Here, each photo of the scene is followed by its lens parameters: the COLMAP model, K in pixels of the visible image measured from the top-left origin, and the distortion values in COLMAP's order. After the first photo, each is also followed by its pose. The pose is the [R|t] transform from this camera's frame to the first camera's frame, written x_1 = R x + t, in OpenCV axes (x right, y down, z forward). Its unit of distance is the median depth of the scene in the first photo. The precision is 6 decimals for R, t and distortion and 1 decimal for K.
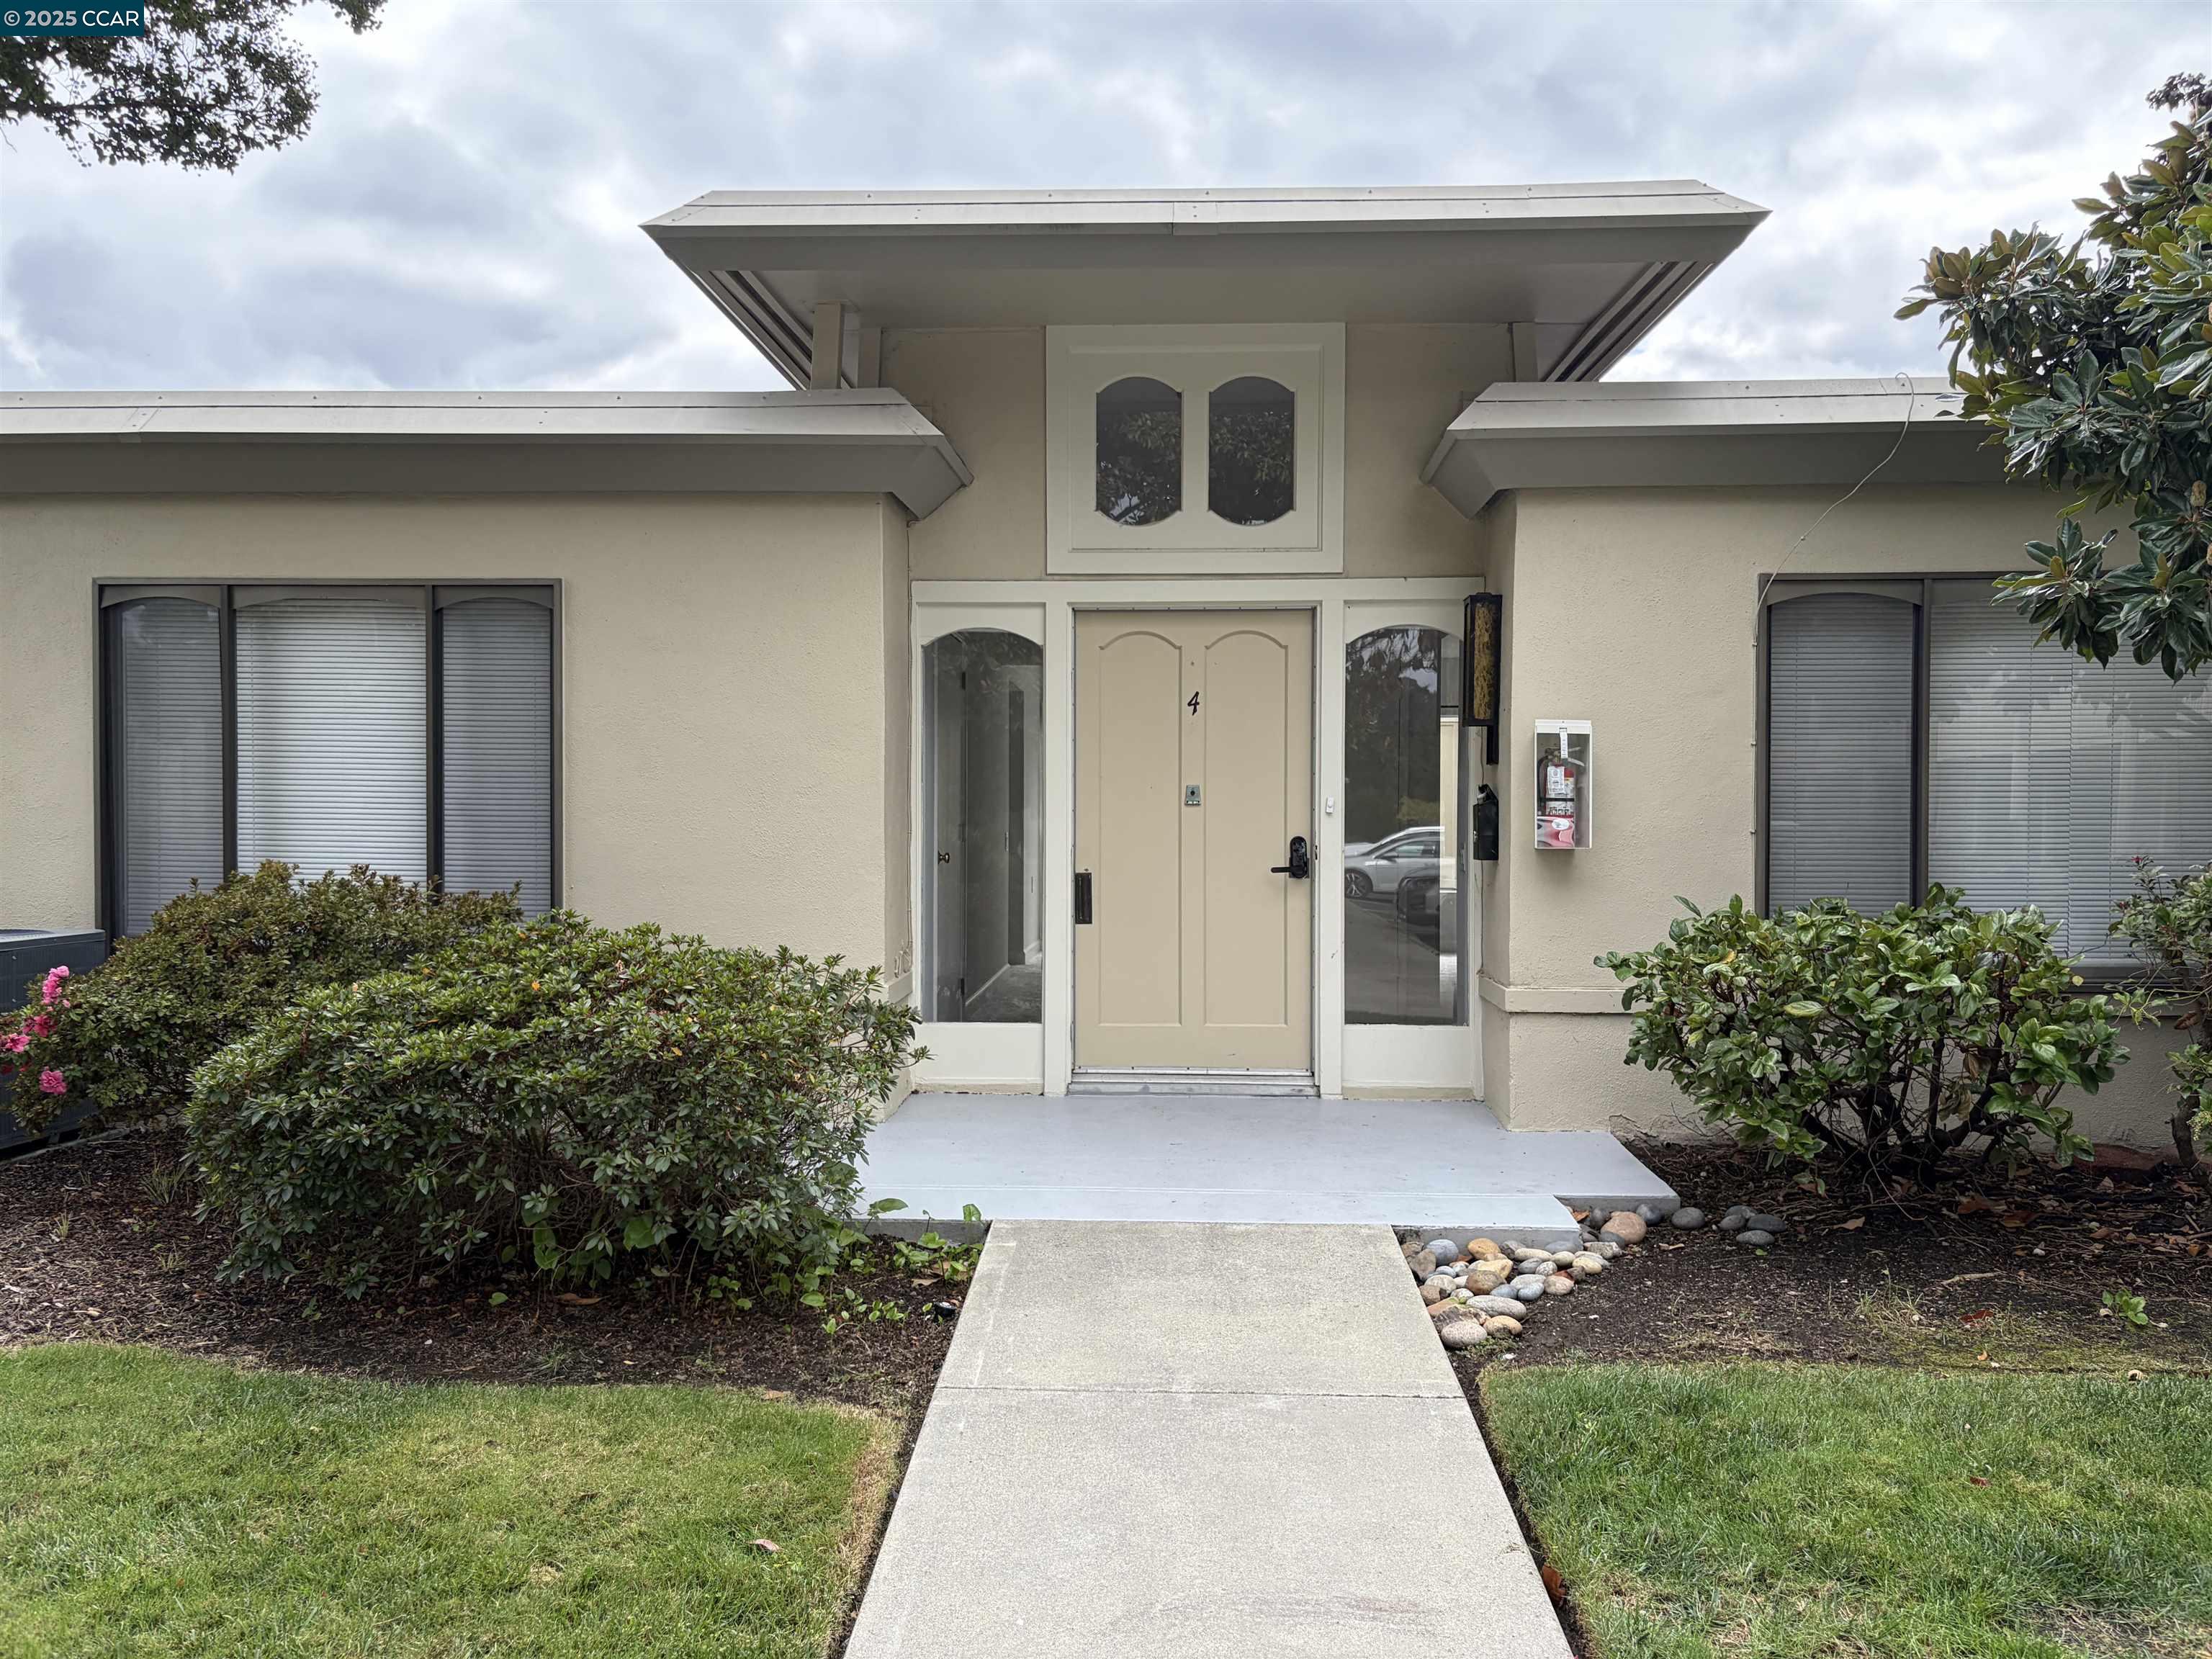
lens RADIAL K [[1616.9, 0, 1106.0], [0, 1616.9, 829.5], [0, 0, 1]] dist [-0.002241, -0.000826]
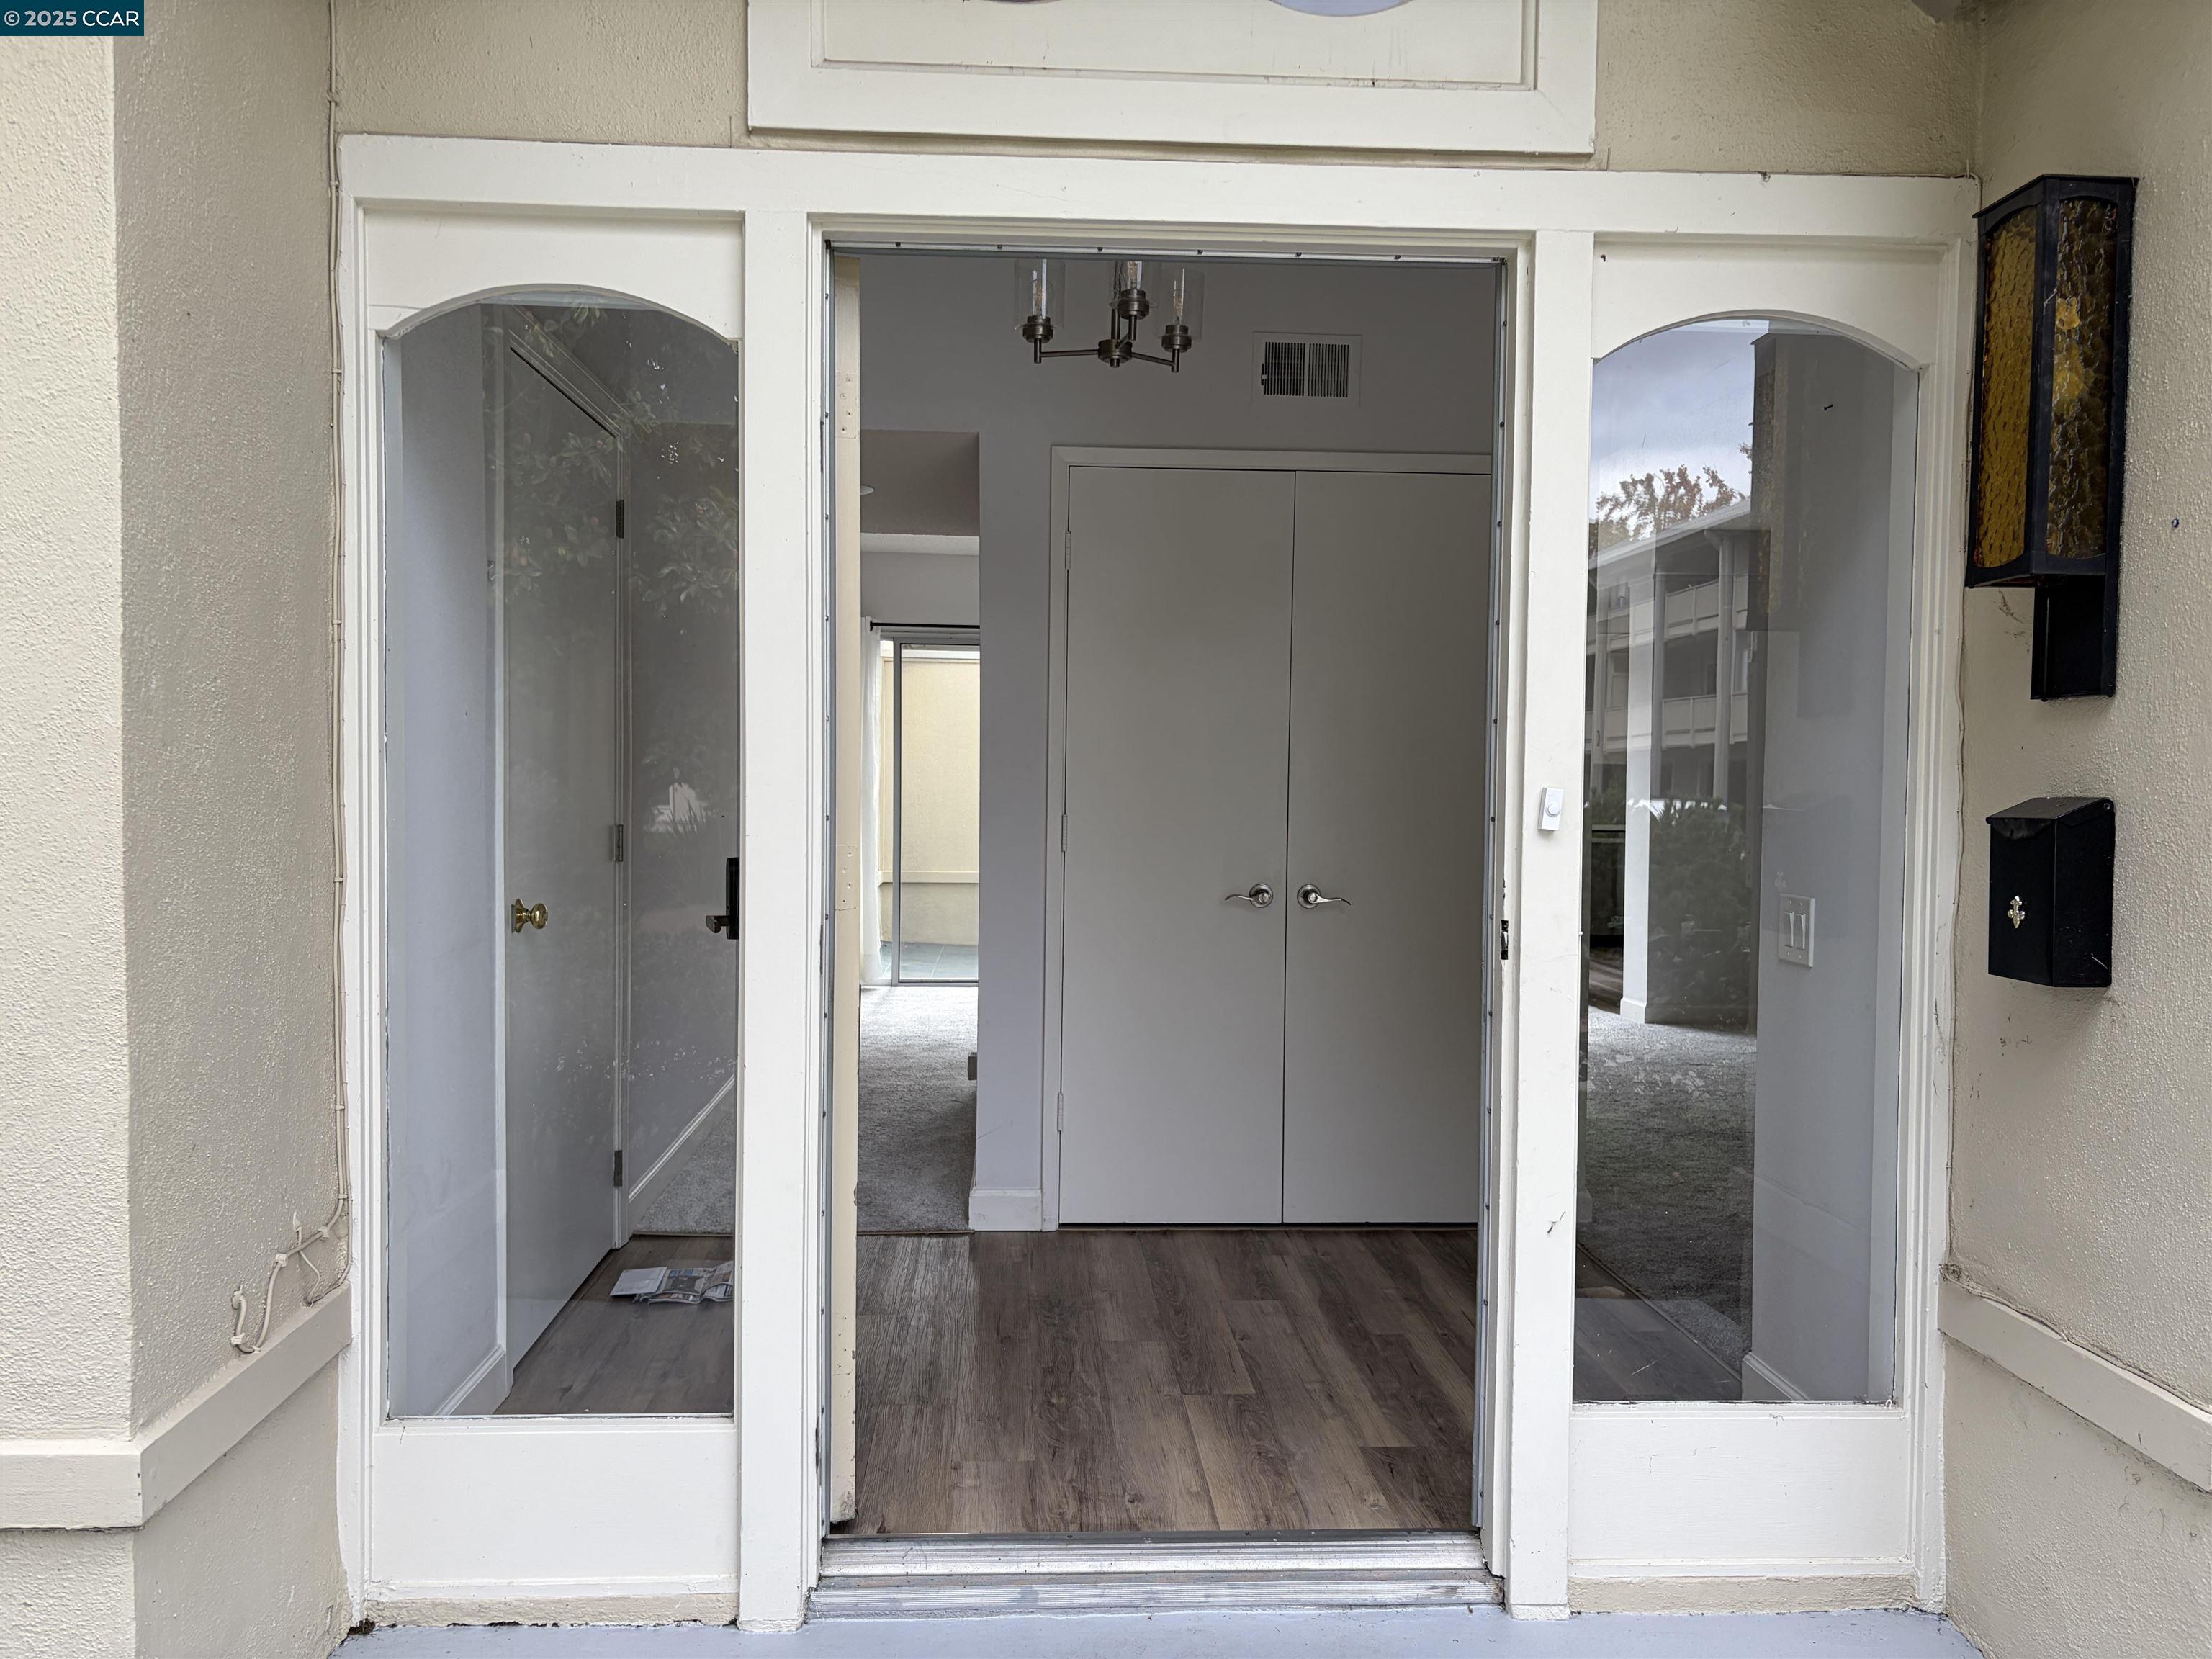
lens RADIAL K [[1616.9, 0, 1106.0], [0, 1616.9, 829.5], [0, 0, 1]] dist [-0.002241, -0.000826]
pose [[0.995999, 0.005547, 0.089197, 0.009032], [-0.006447, 0.999931, 0.009799, -0.013342], [-0.089137, -0.010335, 0.995966, 0.647413]]
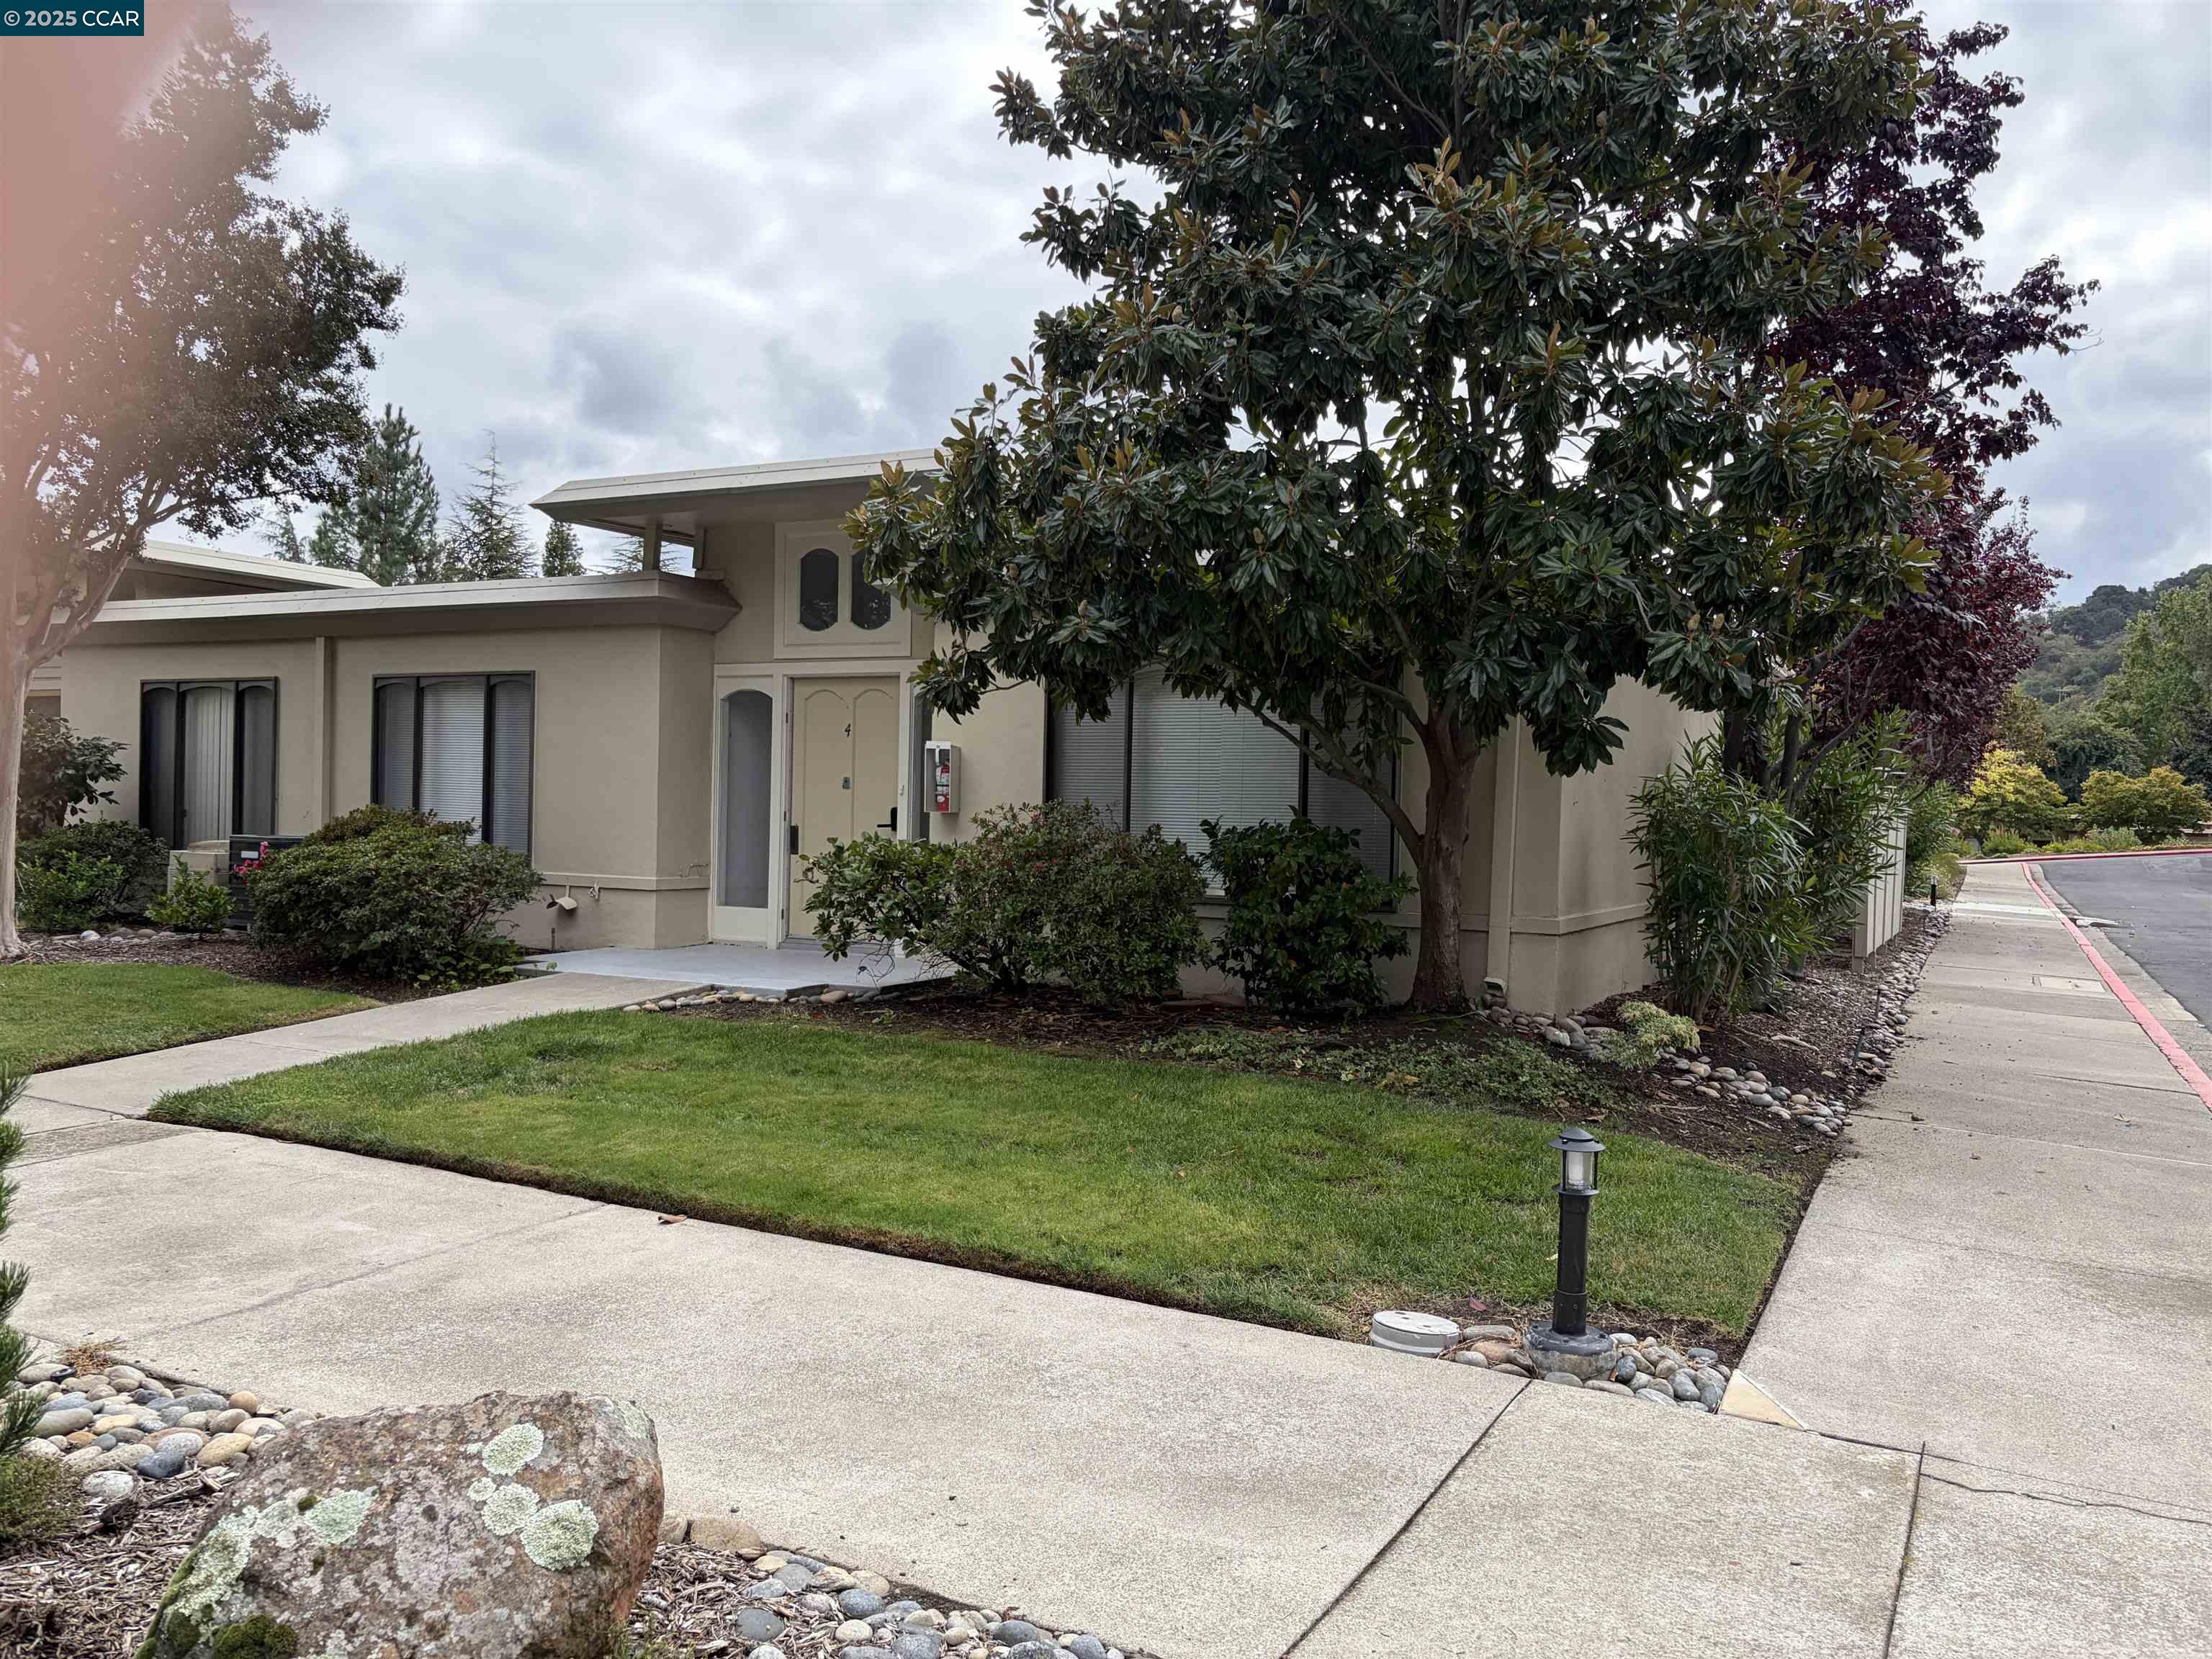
lens RADIAL K [[1616.9, 0, 1106.0], [0, 1616.9, 829.5], [0, 0, 1]] dist [-0.002241, -0.000826]
pose [[0.904663, 0.017750, -0.425757, 1.075830], [-0.032843, 0.999064, -0.028134, 0.071492], [0.424859, 0.039434, 0.904400, -0.475060]]
